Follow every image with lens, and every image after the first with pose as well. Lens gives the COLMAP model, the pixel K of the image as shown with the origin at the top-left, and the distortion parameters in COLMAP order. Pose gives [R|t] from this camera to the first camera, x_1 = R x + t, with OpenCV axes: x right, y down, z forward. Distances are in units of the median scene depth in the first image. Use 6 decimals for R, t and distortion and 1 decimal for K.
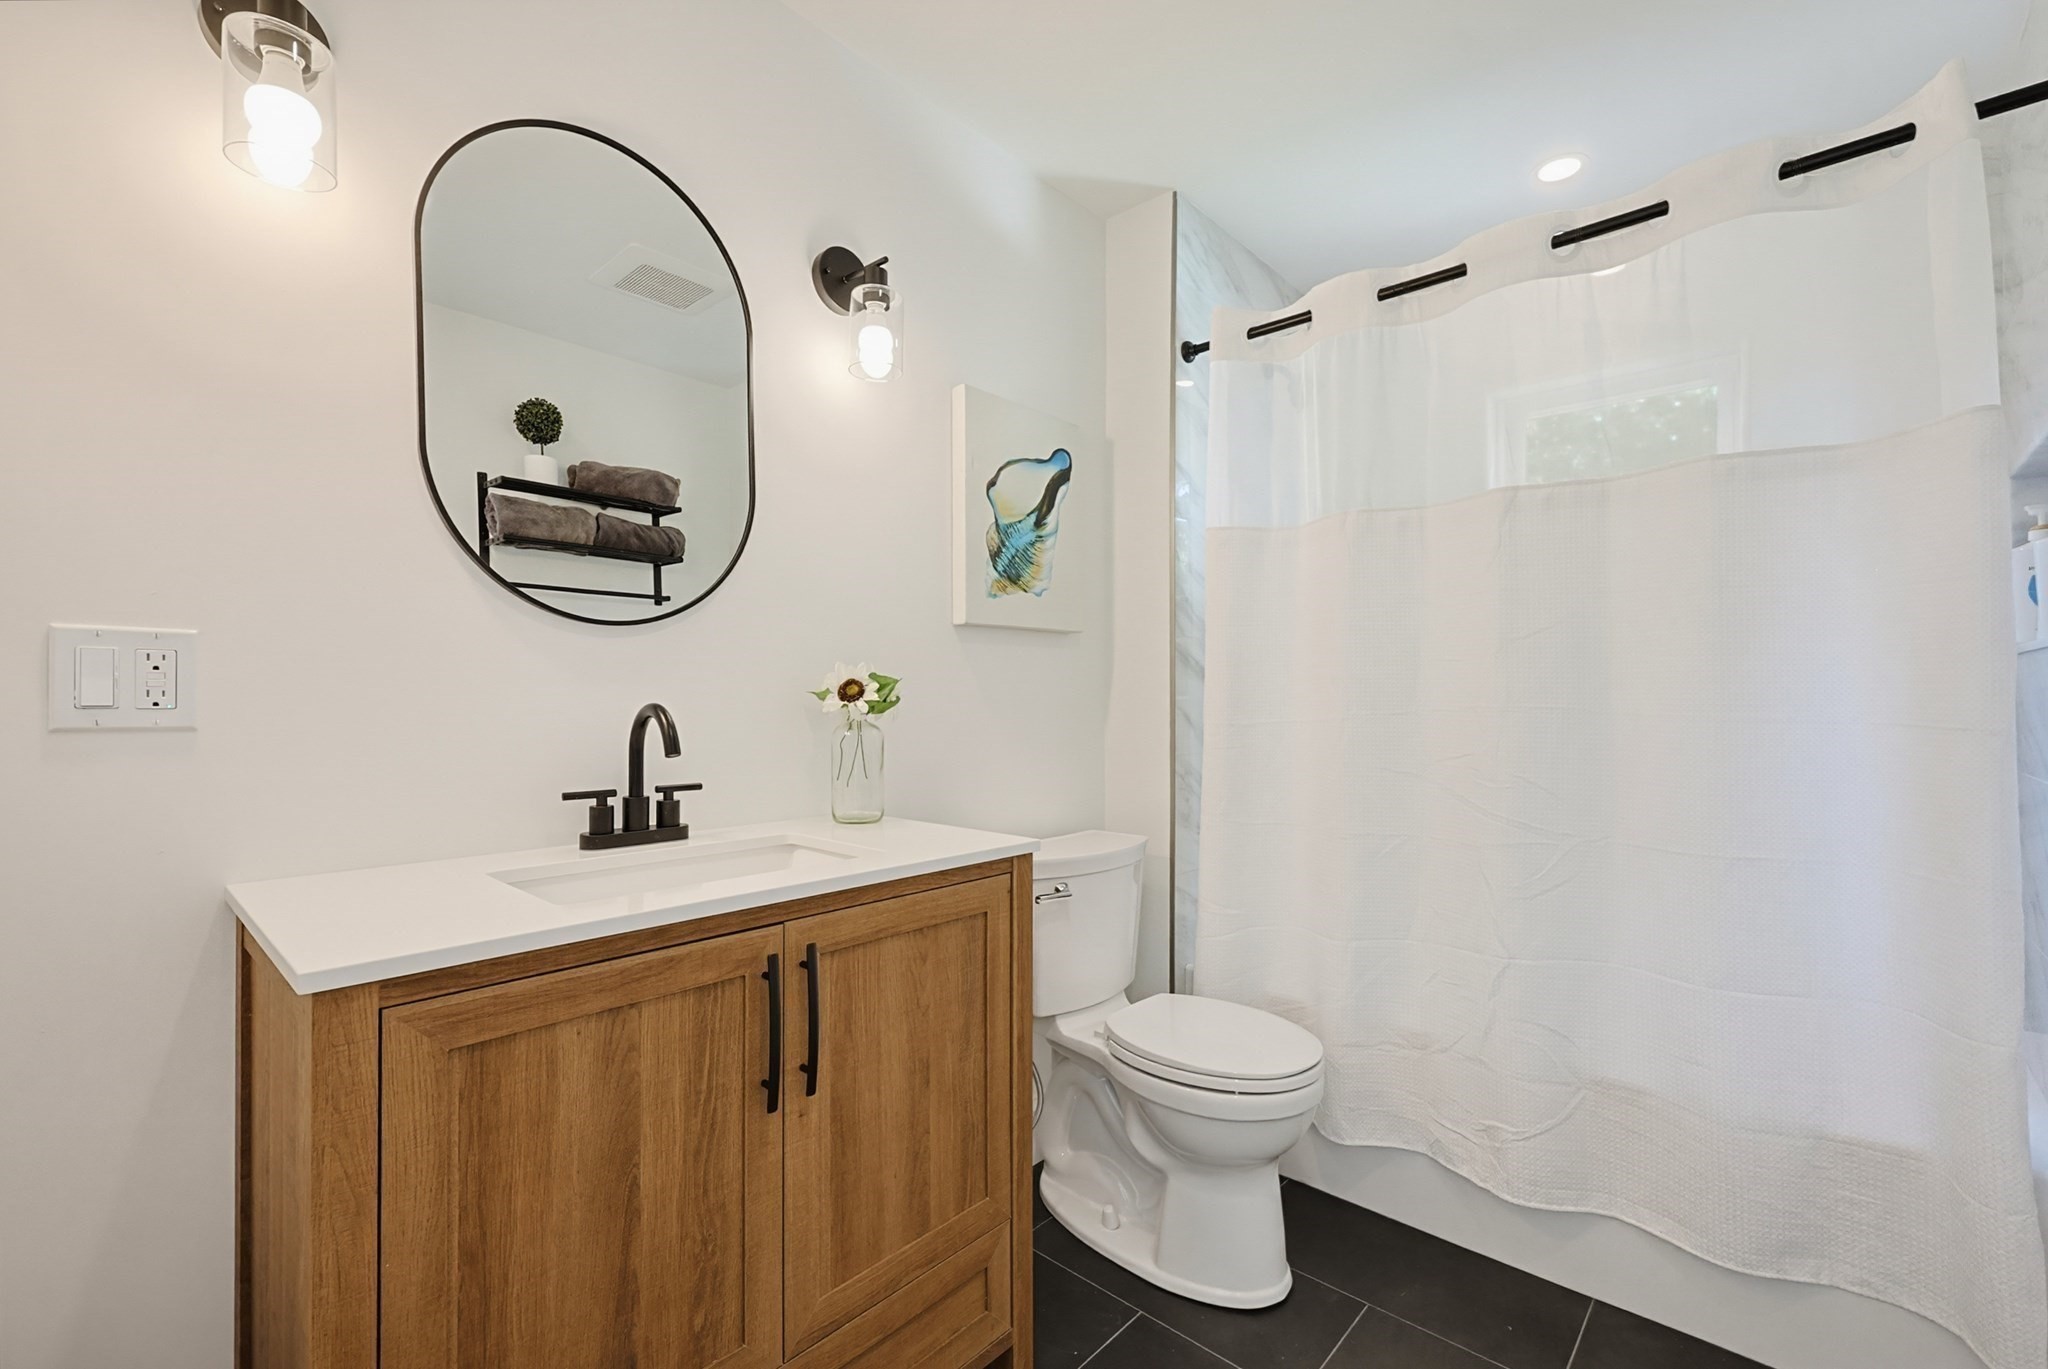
lens RADIAL K [[876.5, 0, 1021.5], [0, 876.5, 687.0], [0, 0, 1]] dist [0.000035, -0.000148]
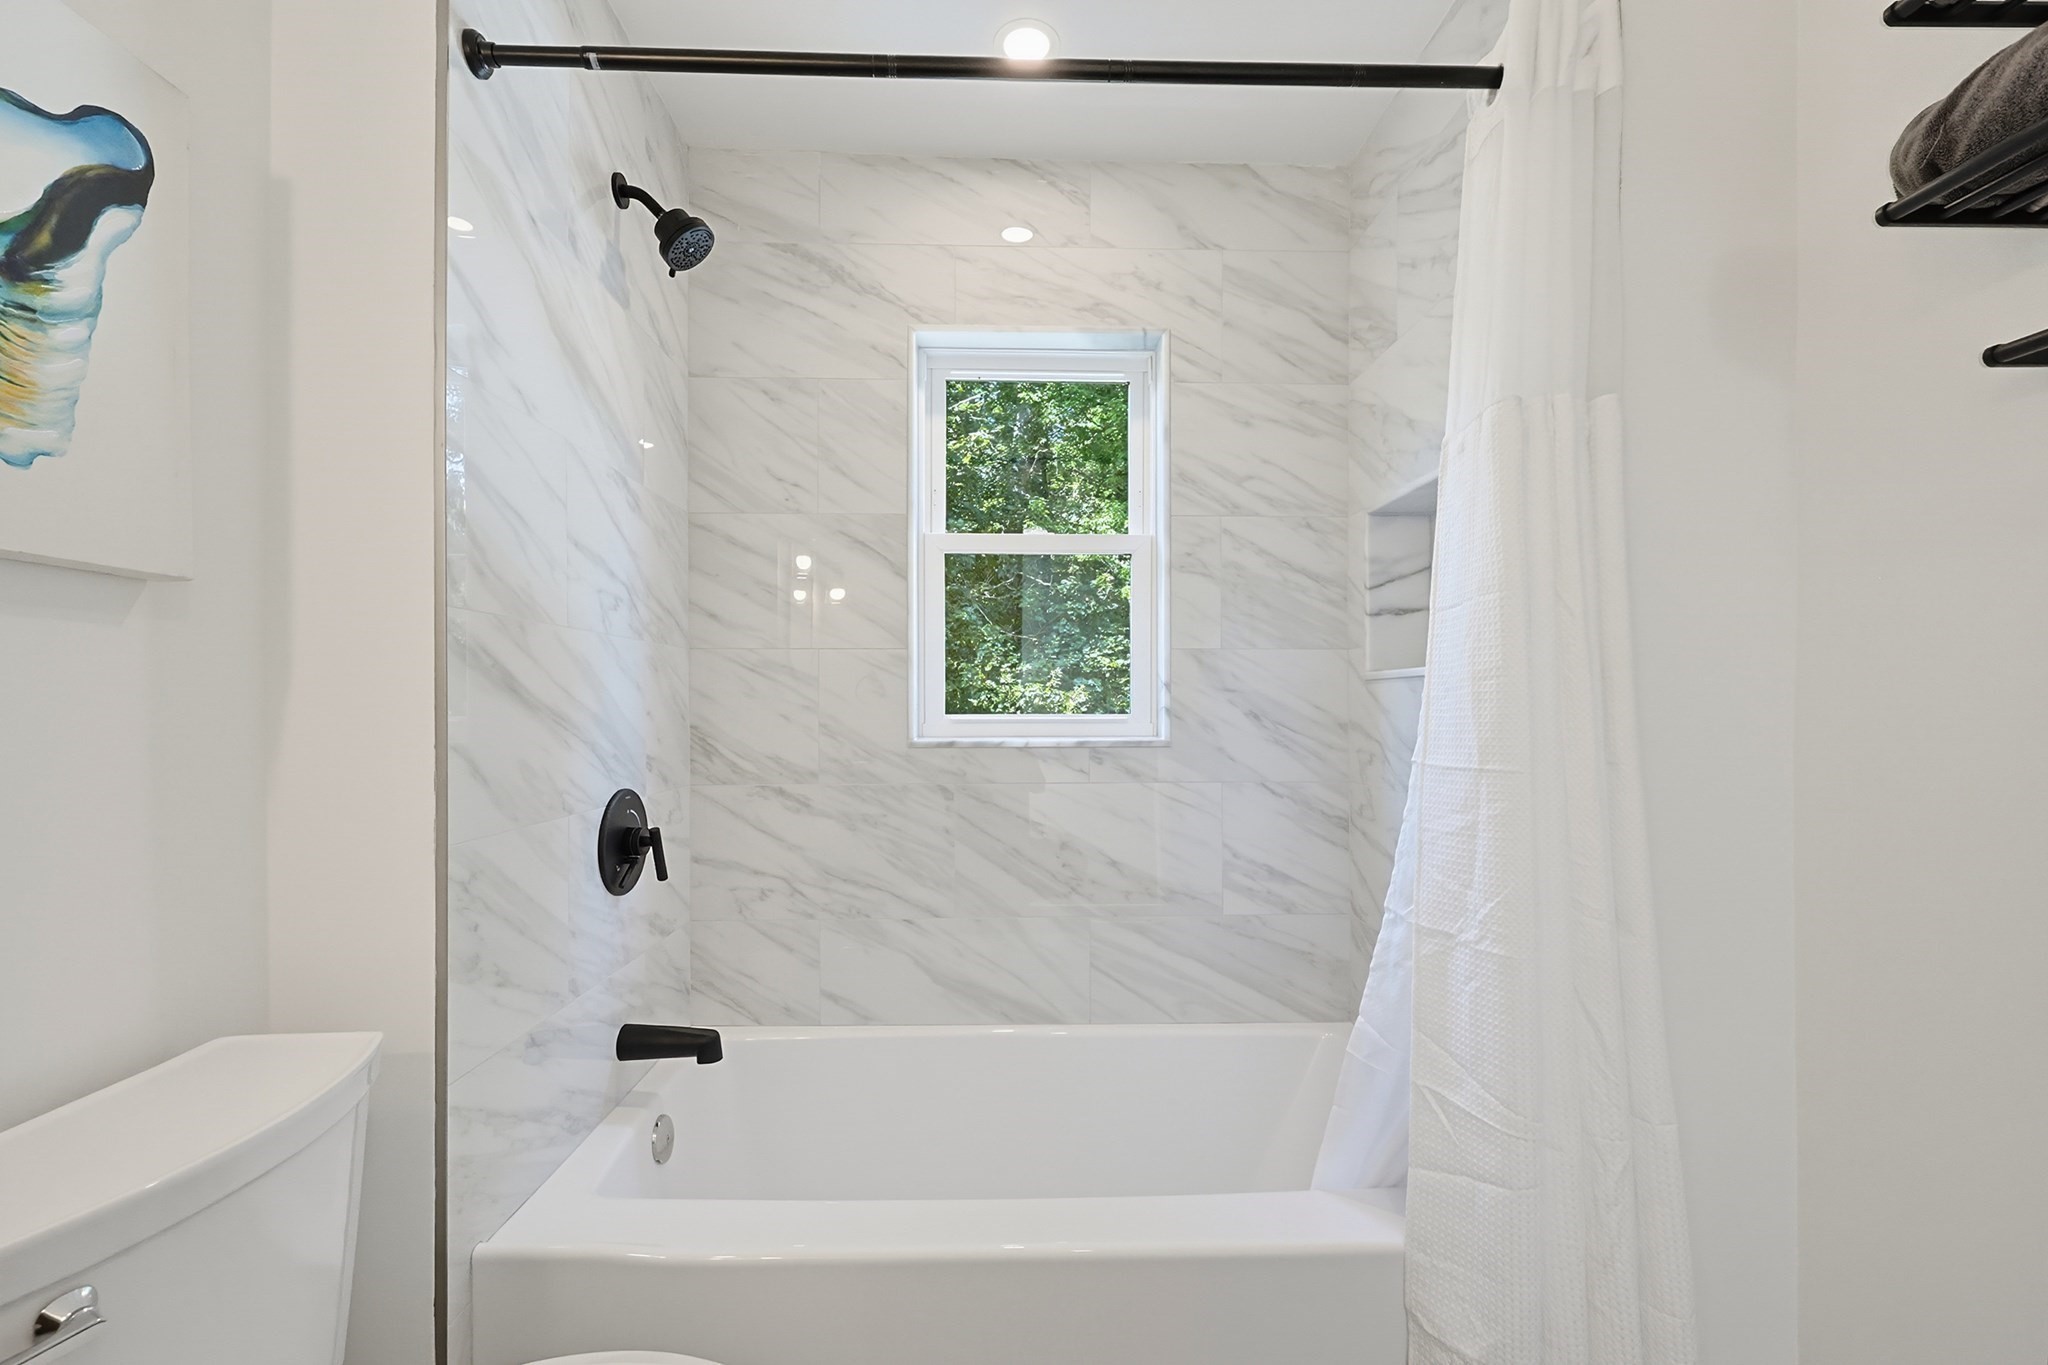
lens RADIAL K [[876.5, 0, 1014.6], [0, 876.5, 715.0], [0, 0, 1]] dist [0.000035, -0.000148]
pose [[0.726120, -0.002634, 0.687563, 0.065789], [-0.004082, 0.999959, 0.008141, -0.003171], [-0.687556, -0.008718, 0.726079, 0.411511]]
